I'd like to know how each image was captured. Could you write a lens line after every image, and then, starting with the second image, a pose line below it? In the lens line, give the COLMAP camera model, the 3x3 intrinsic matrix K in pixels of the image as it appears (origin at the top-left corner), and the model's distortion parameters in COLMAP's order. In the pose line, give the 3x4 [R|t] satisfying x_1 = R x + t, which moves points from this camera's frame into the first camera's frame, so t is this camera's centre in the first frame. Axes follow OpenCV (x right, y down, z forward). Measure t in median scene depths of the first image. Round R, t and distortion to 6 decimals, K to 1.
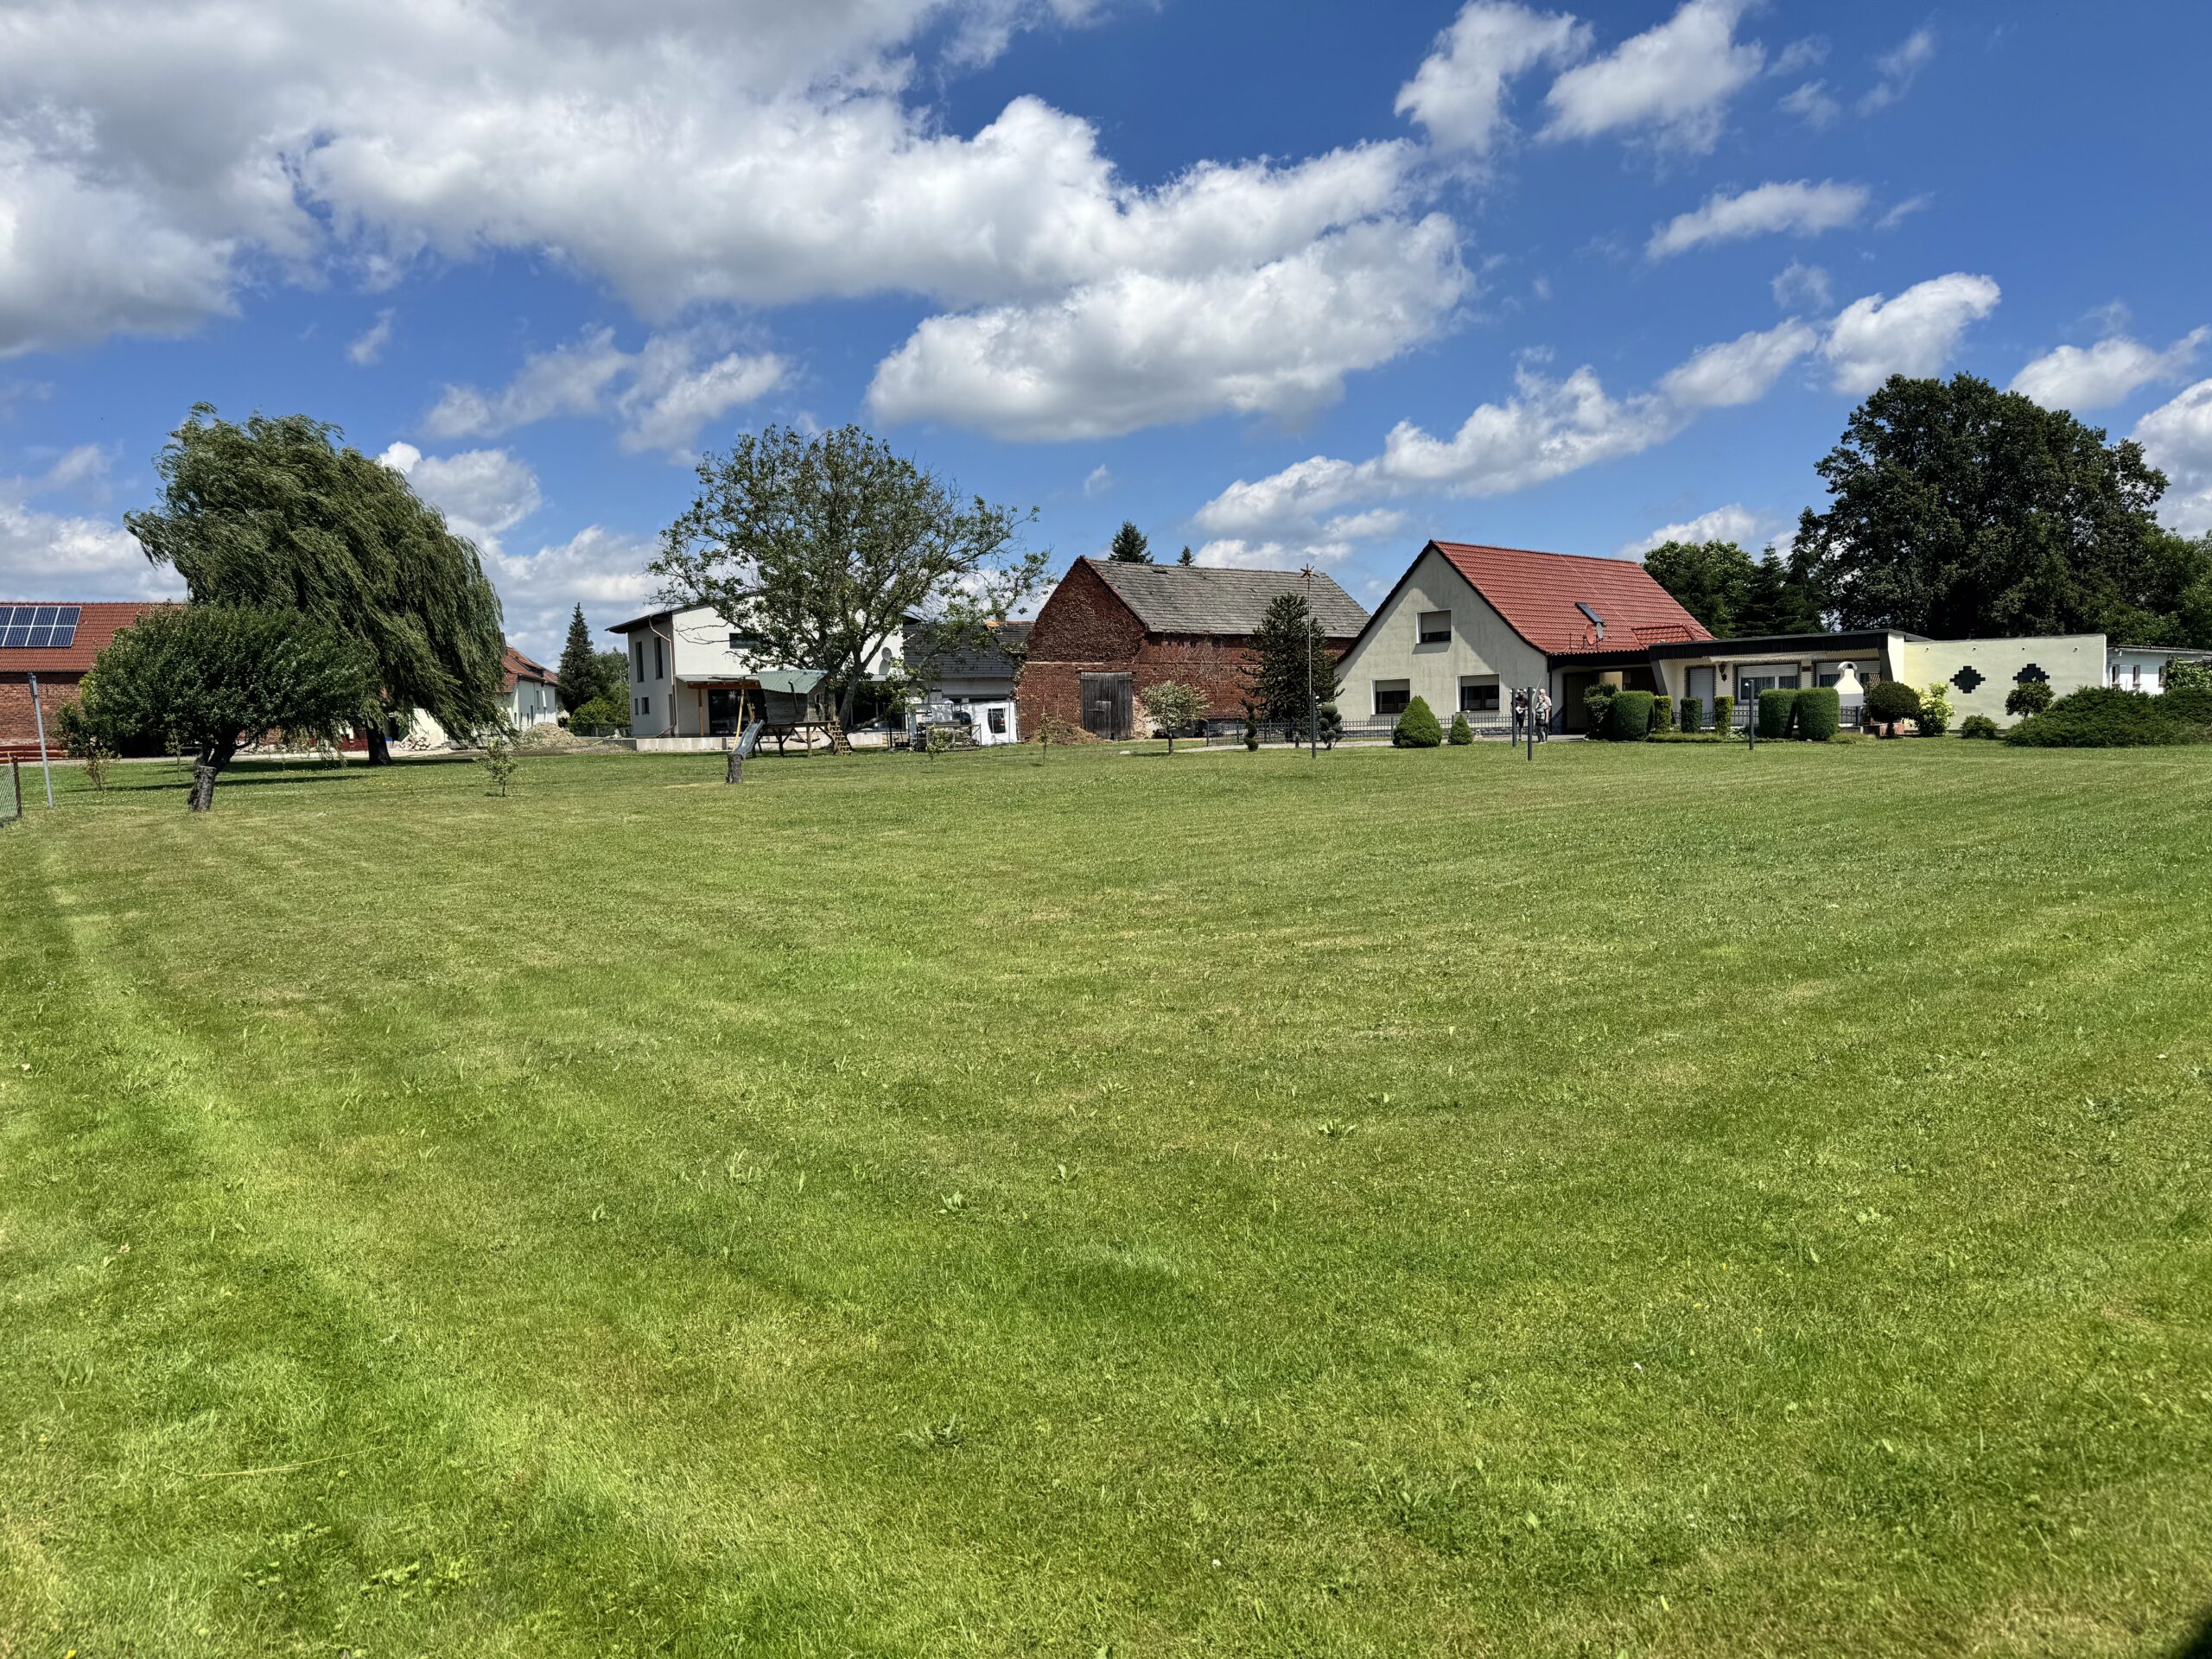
lens RADIAL K [[1559.3, 0, 1098.6], [0, 1559.3, 832.3], [0, 0, 1]] dist [0.067314, -0.071275]
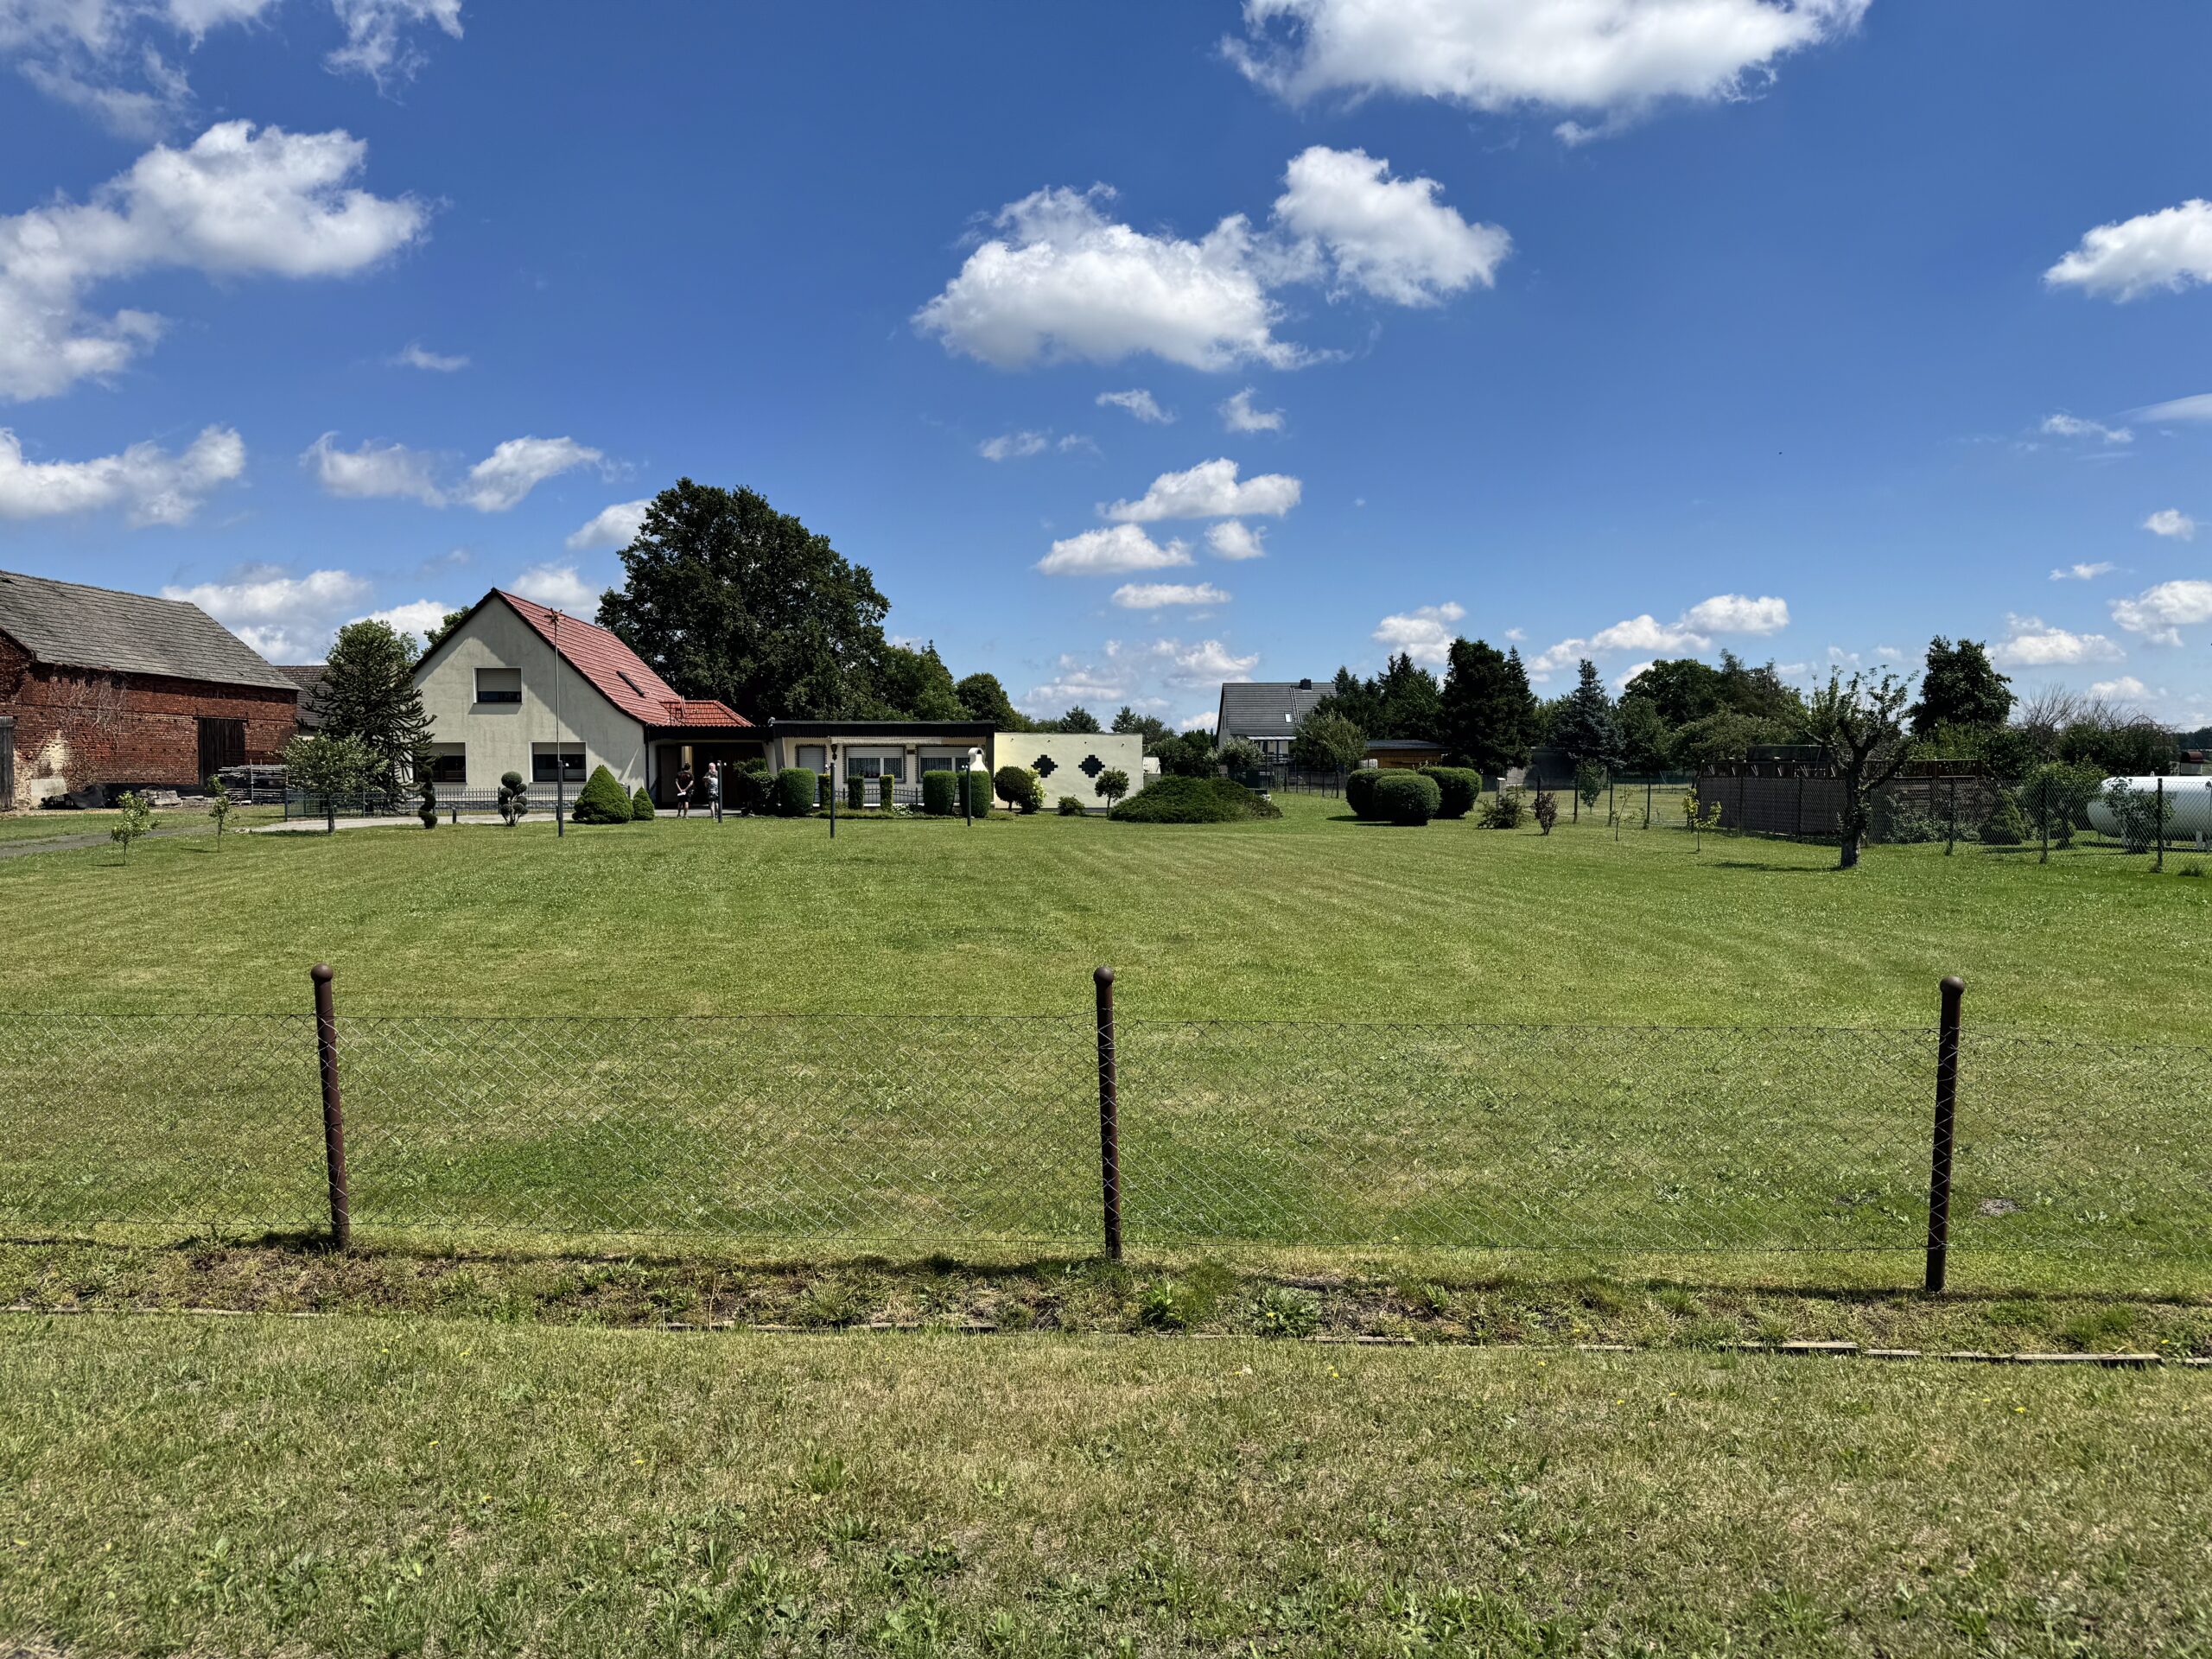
lens RADIAL K [[1559.3, 0, 1106.1], [0, 1559.3, 838.5], [0, 0, 1]] dist [0.067314, -0.071275]
pose [[0.654877, -0.007912, 0.755694, -0.229833], [0.039435, 0.998941, -0.023715, -0.011159], [-0.754706, 0.045331, 0.654495, 0.170650]]
